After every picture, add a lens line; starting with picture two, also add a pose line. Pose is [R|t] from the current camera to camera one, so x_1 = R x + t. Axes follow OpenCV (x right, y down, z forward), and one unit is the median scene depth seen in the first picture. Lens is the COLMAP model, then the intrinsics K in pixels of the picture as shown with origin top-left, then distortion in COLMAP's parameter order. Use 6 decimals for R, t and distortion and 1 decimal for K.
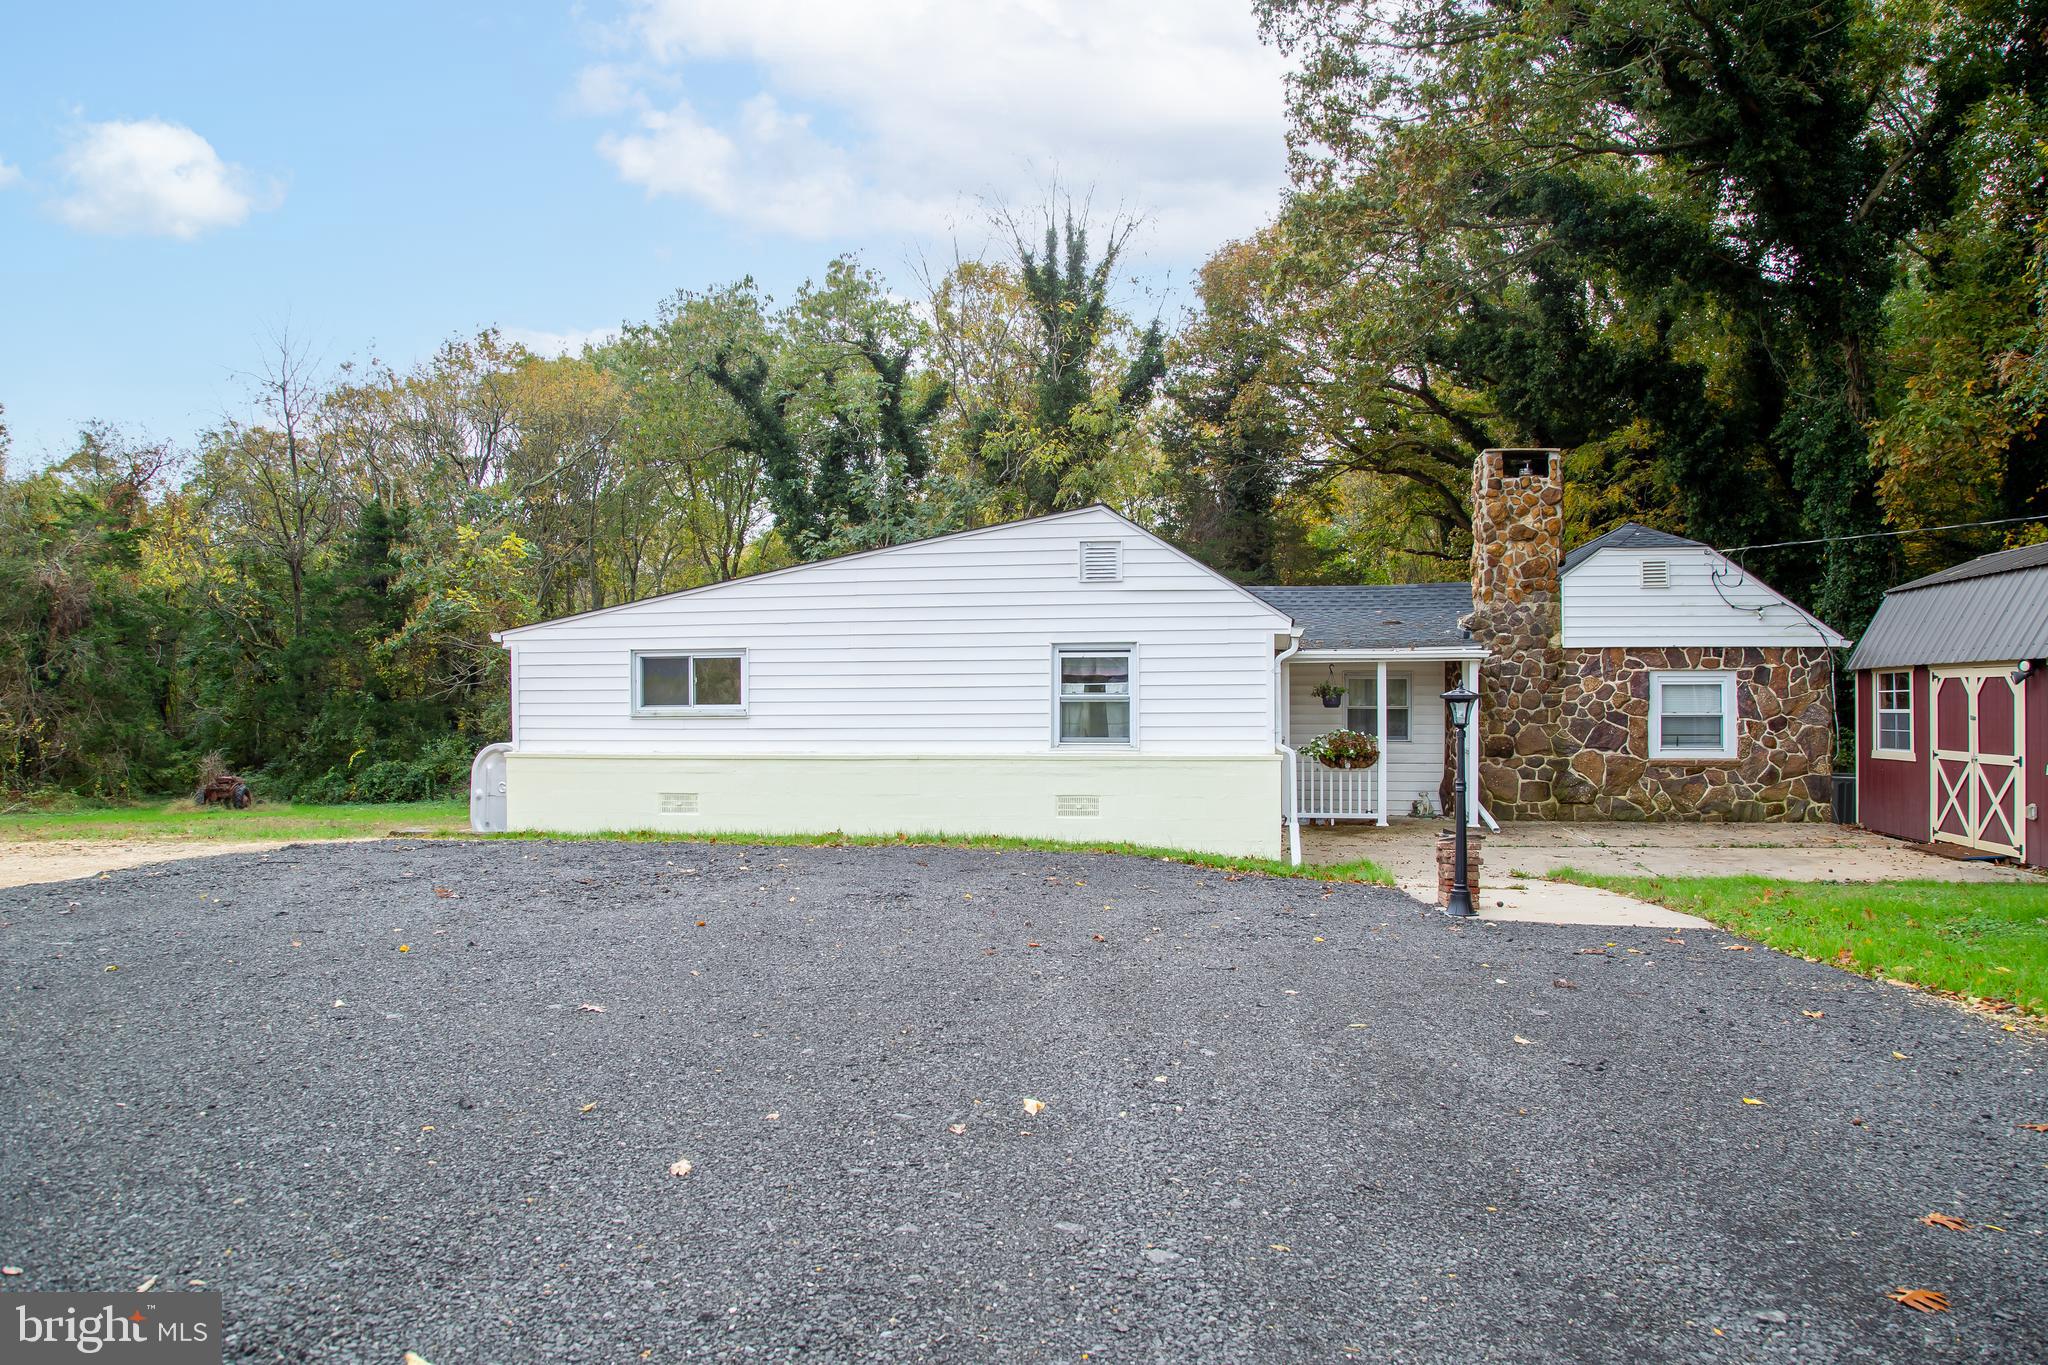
lens RADIAL K [[1398.0, 0, 1034.8], [0, 1398.0, 687.2], [0, 0, 1]] dist [-0.132498, 0.073616]
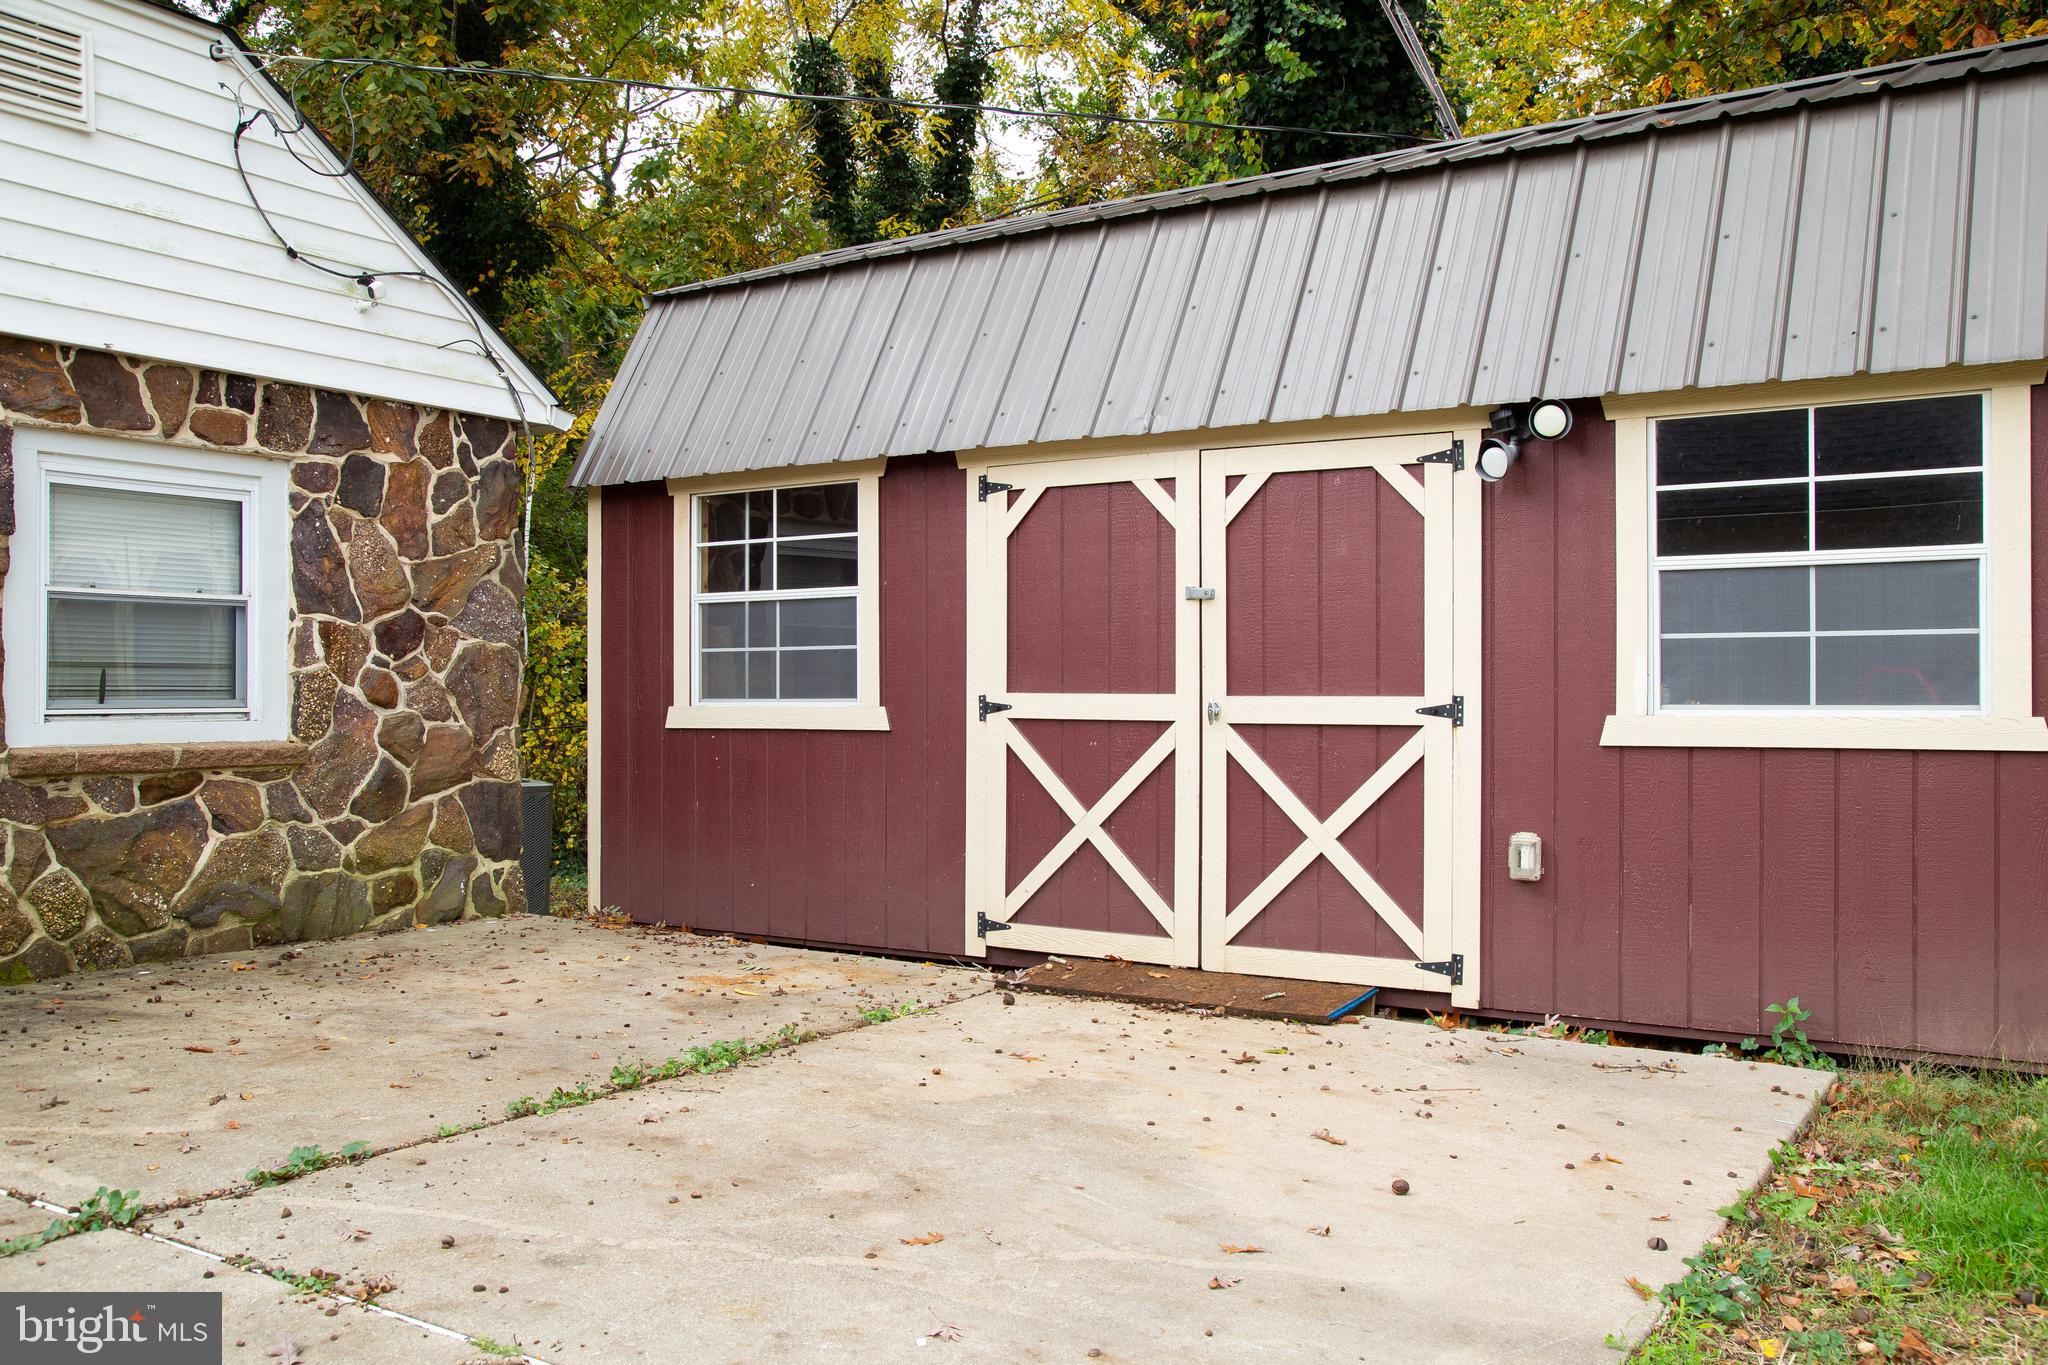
lens RADIAL K [[1743.5, 0, 1024.0], [0, 1743.5, 682.5], [0, 0, 1]] dist [-0.010203, 0.000889]
pose [[0.382773, 0.004496, 0.923832, 0.207359], [-0.012539, 0.999921, 0.000329, 0.036334], [-0.923758, -0.011710, 0.382799, 0.679041]]
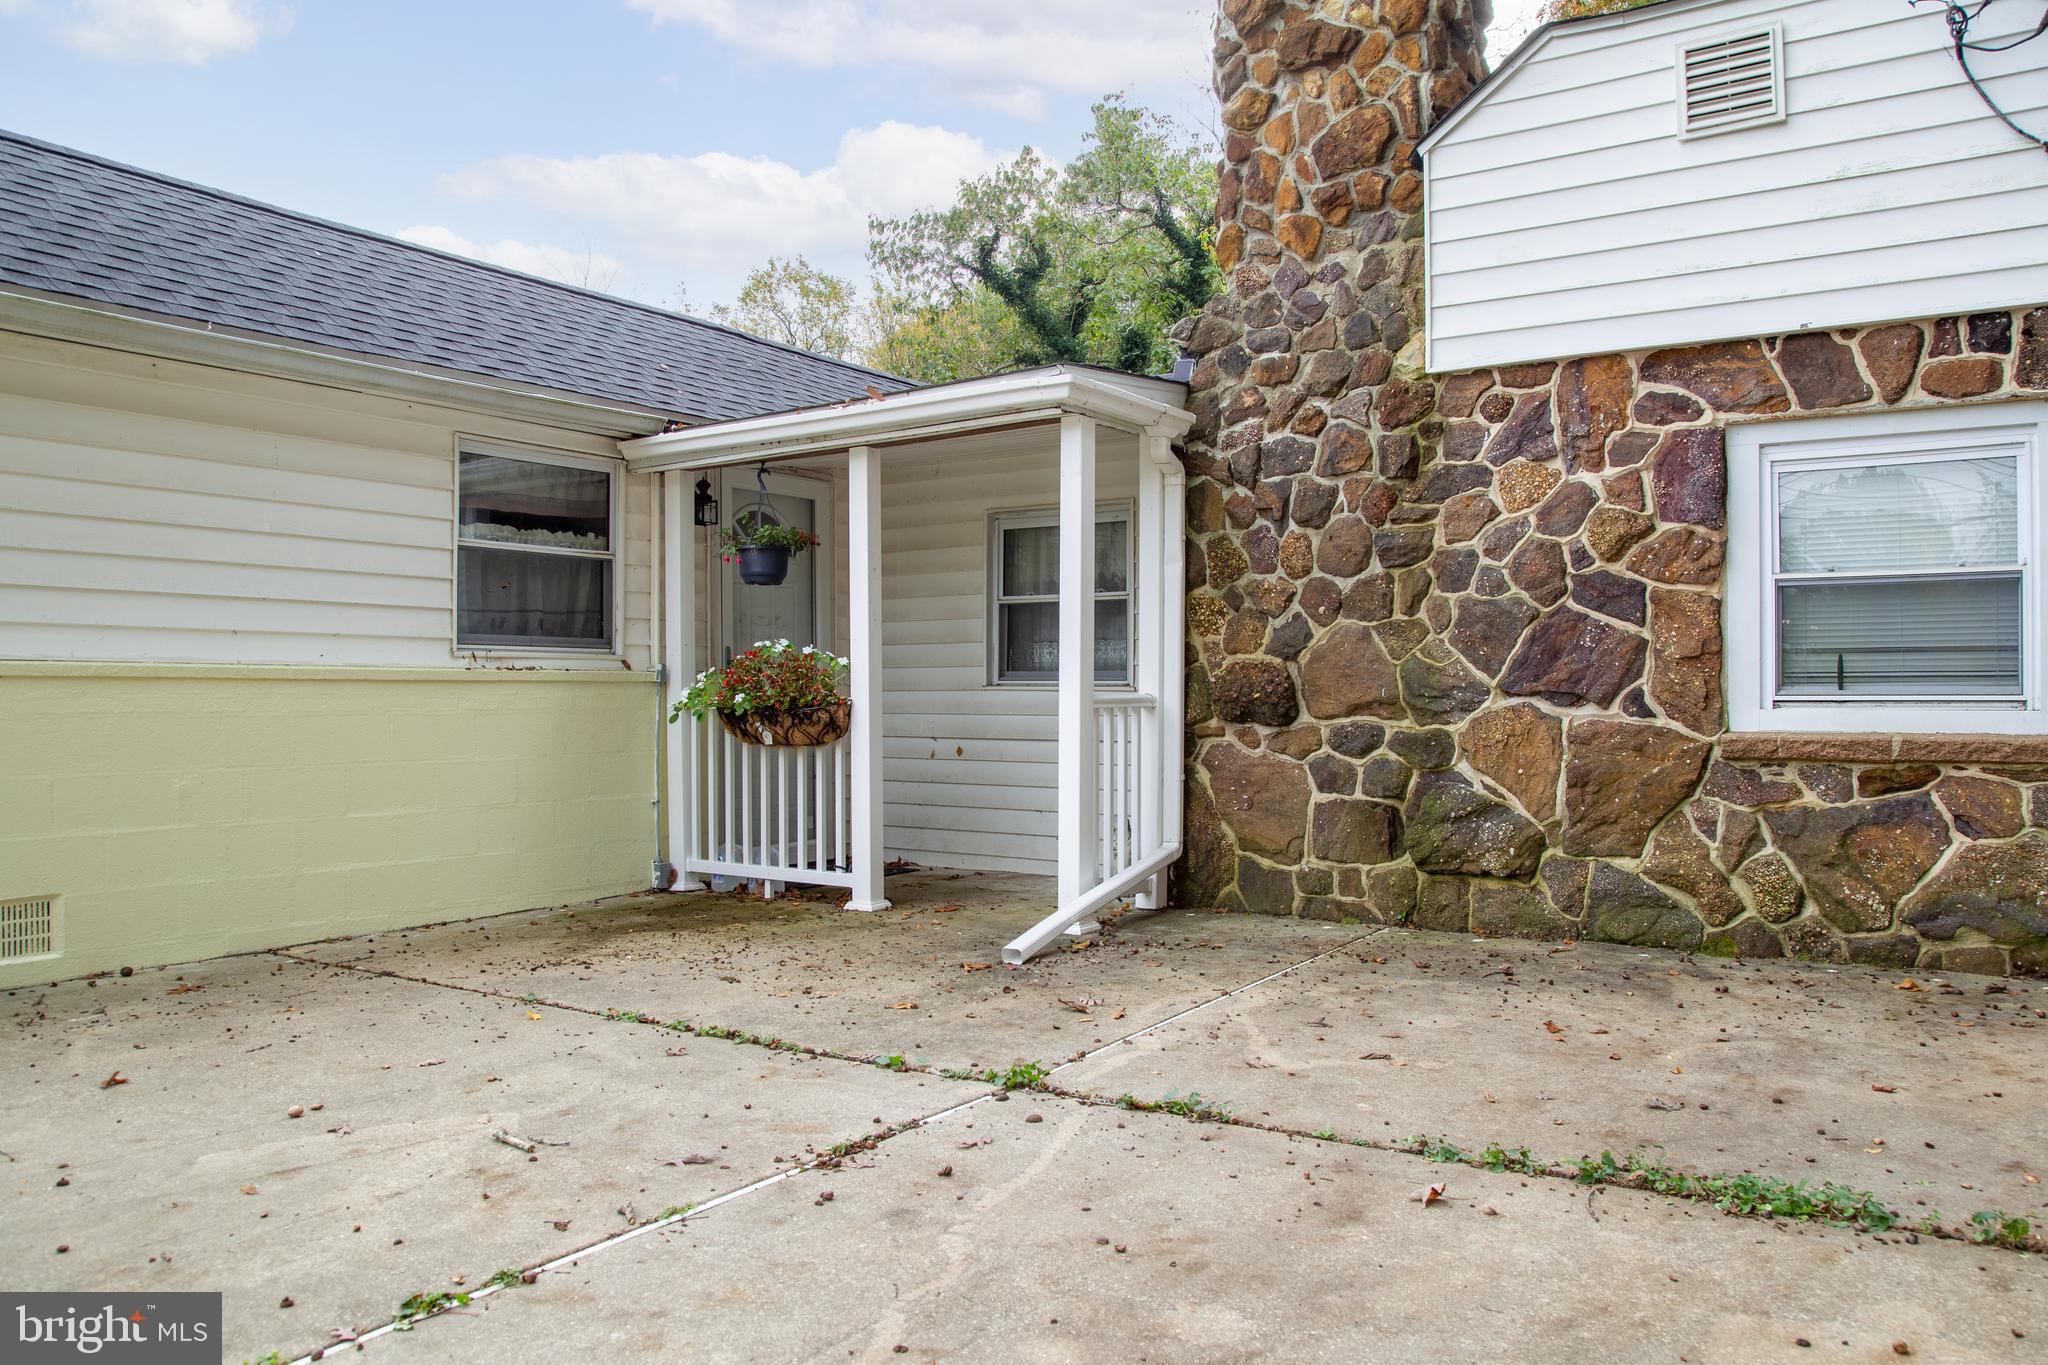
lens RADIAL K [[1515.9, 0, 1019.8], [0, 1515.9, 692.7], [0, 0, 1]] dist [-0.113926, 0.083339]
pose [[0.913137, -0.000633, -0.407653, 0.440697], [0.002457, 0.999989, 0.003950, 0.042271], [0.407646, -0.004608, 0.913128, 0.653960]]
